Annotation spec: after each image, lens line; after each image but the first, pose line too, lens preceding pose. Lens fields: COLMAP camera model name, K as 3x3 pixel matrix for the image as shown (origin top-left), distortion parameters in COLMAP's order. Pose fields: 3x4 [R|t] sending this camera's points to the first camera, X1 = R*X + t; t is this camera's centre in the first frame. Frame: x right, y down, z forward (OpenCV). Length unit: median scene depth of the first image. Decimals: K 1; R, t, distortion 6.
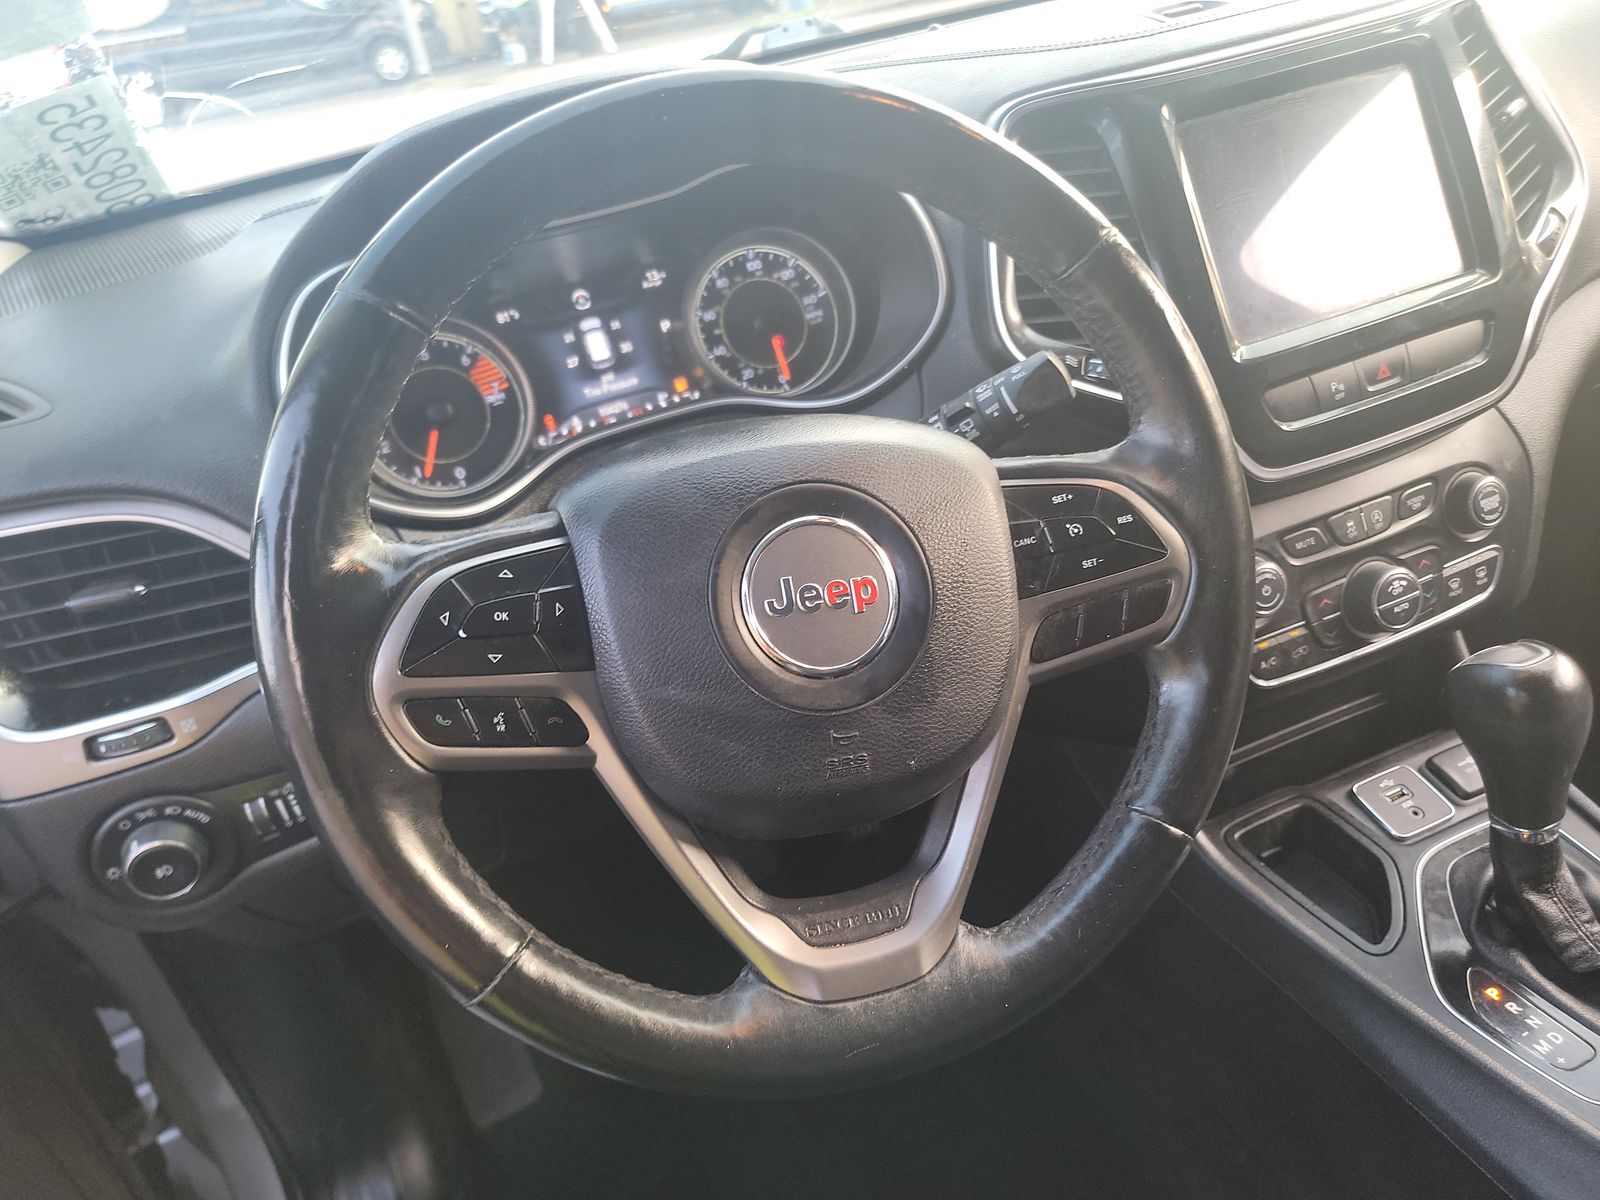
lens RADIAL K [[1117.9, 0, 797.6], [0, 1117.9, 595.4], [0, 0, 1]] dist [0.077154, -0.061578]
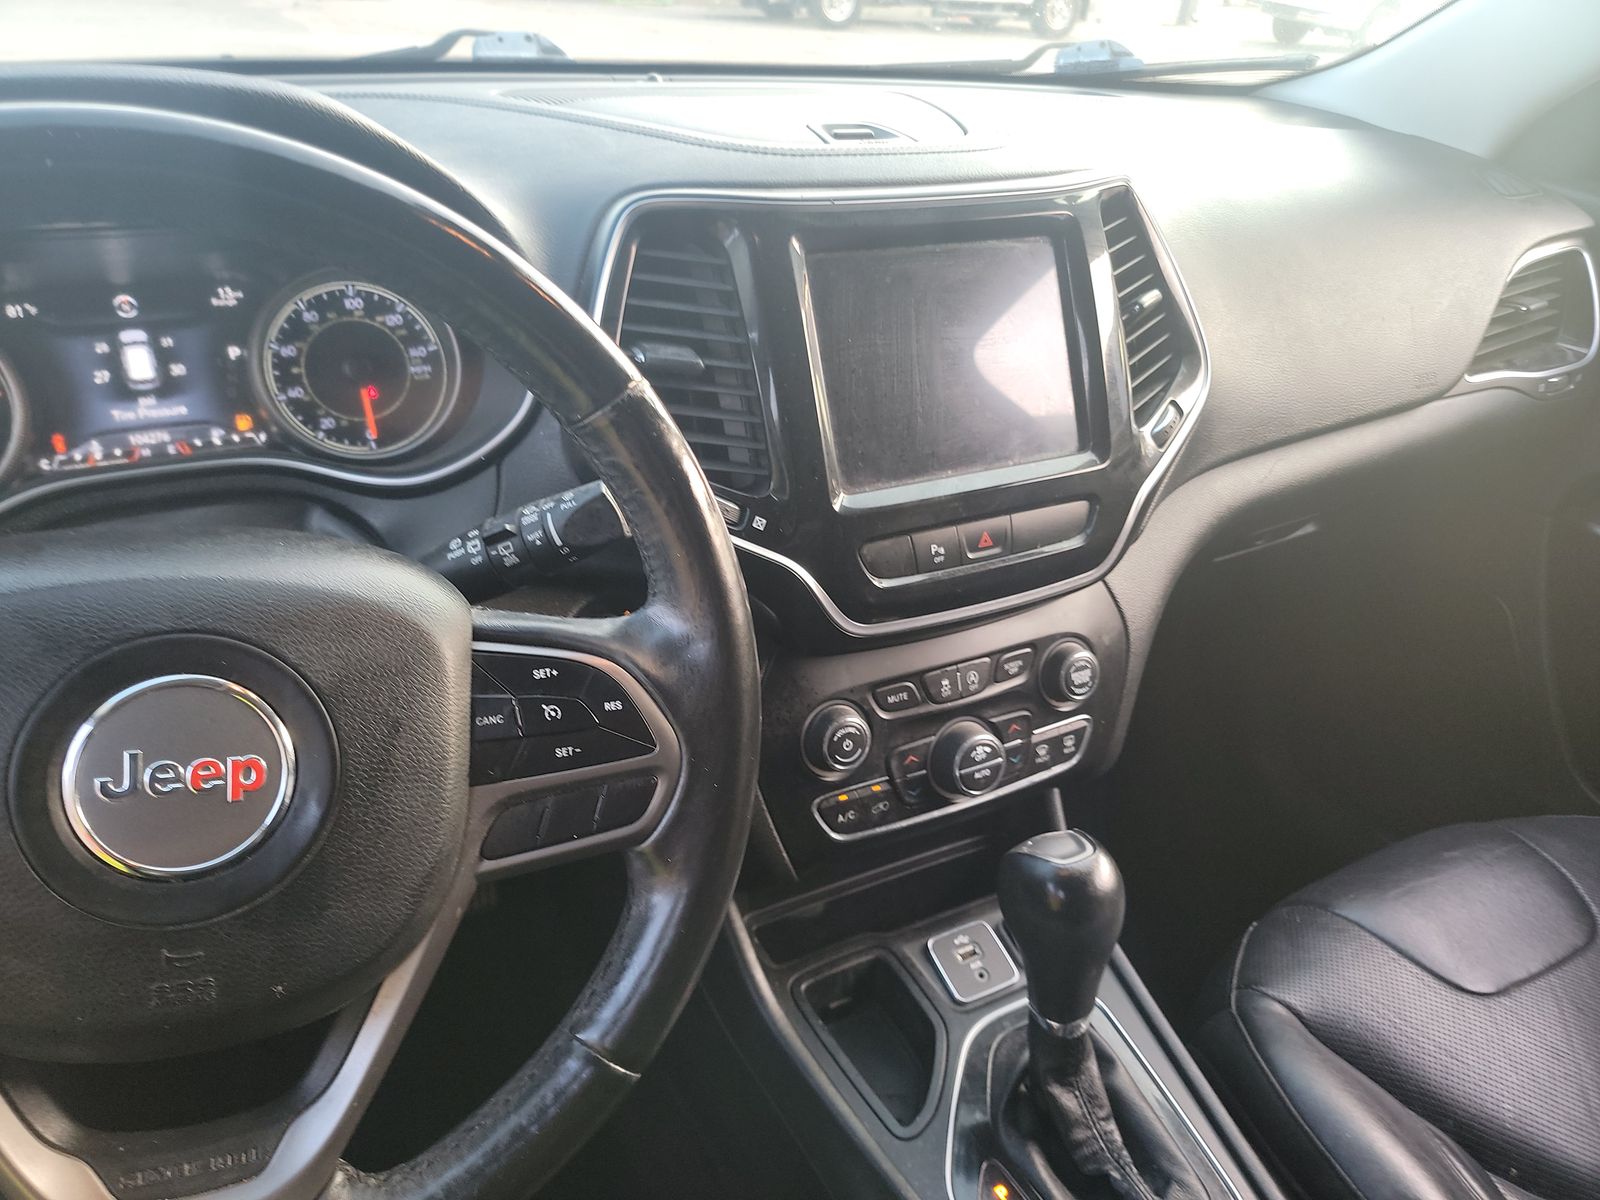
lens RADIAL K [[1120.6, 0, 801.7], [0, 1120.6, 563.1], [0, 0, 1]] dist [0.069776, -0.063913]
pose [[0.972605, 0.142178, 0.183917, 0.170834], [-0.137872, 0.989793, -0.036059, -0.111363], [-0.187167, 0.009714, 0.982280, 0.068541]]
